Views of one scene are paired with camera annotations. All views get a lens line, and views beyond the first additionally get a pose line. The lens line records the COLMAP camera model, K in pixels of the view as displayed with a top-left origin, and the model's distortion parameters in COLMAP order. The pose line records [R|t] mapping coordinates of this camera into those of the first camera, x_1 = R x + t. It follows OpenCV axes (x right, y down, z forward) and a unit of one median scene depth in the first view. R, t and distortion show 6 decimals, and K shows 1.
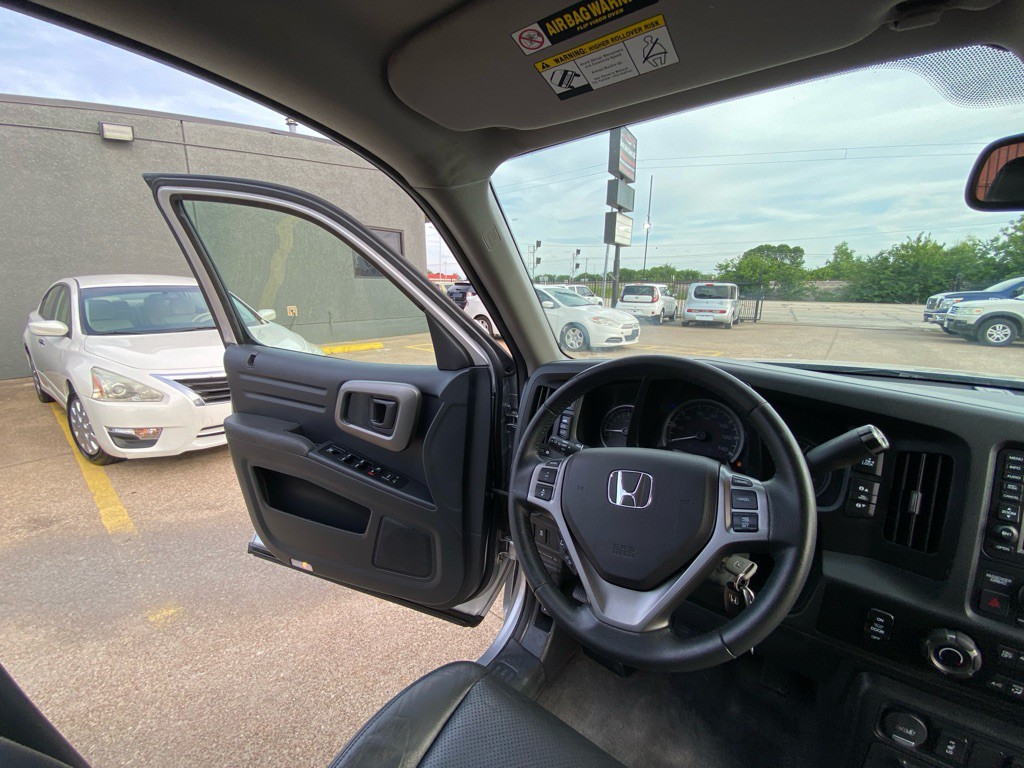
lens RADIAL K [[411.9, 0, 509.8], [0, 411.9, 385.3], [0, 0, 1]] dist [0.006847, -0.014729]
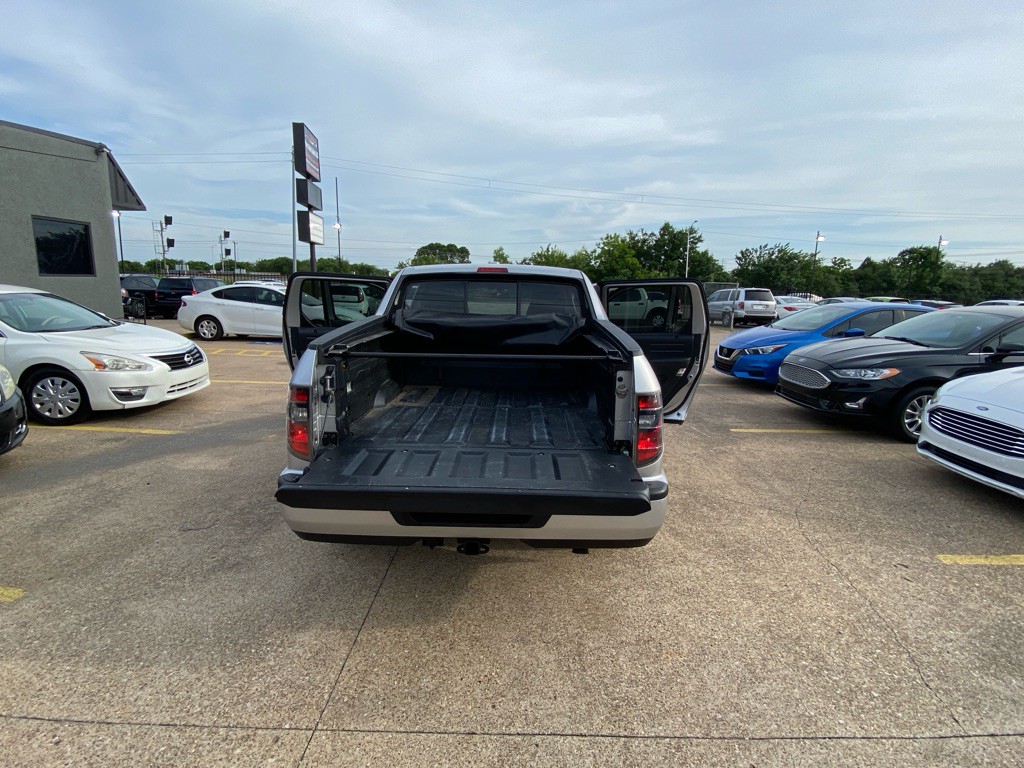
lens RADIAL K [[522.9, 0, 510.7], [0, 522.9, 389.7], [0, 0, 1]] dist [0.015205, -0.020857]
pose [[0.778550, -0.104864, 0.618760, -0.313783], [0.122403, 0.992379, 0.014171, 0.080298], [-0.615531, 0.064705, 0.785452, -0.438238]]
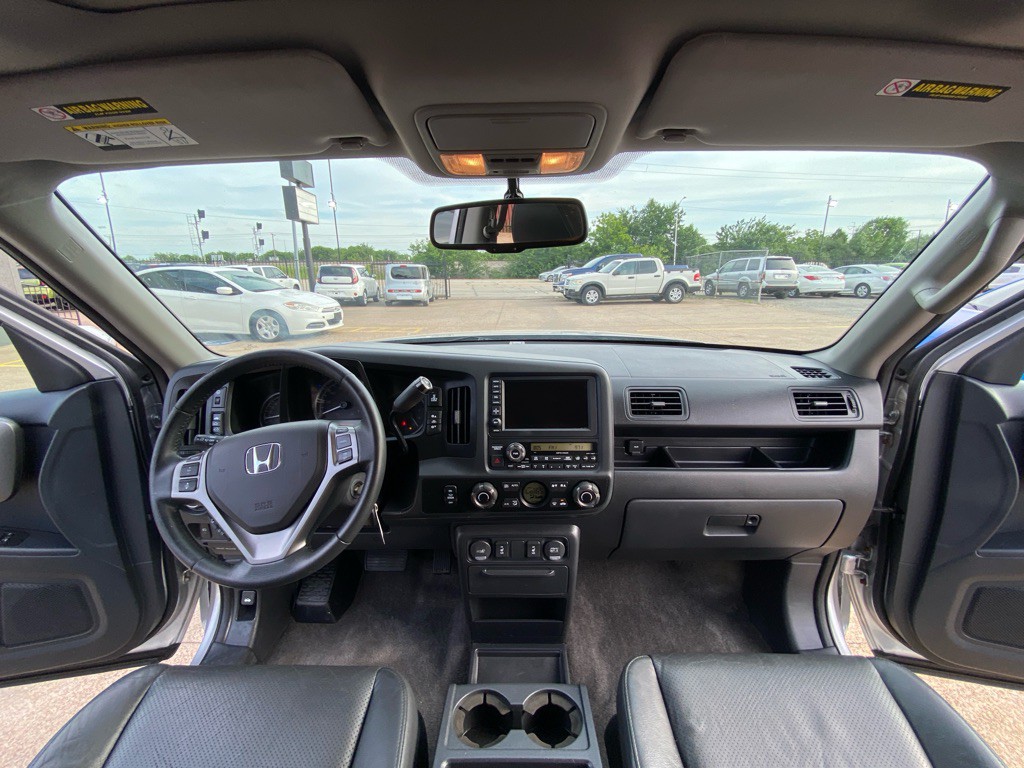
lens RADIAL K [[411.9, 0, 512.8], [0, 411.9, 383.1], [0, 0, 1]] dist [0.006847, -0.014729]
pose [[0.777951, -0.176746, 0.602953, 0.008080], [0.151704, 0.984067, 0.092730, 0.001203], [-0.609736, 0.019332, 0.792369, -0.022750]]
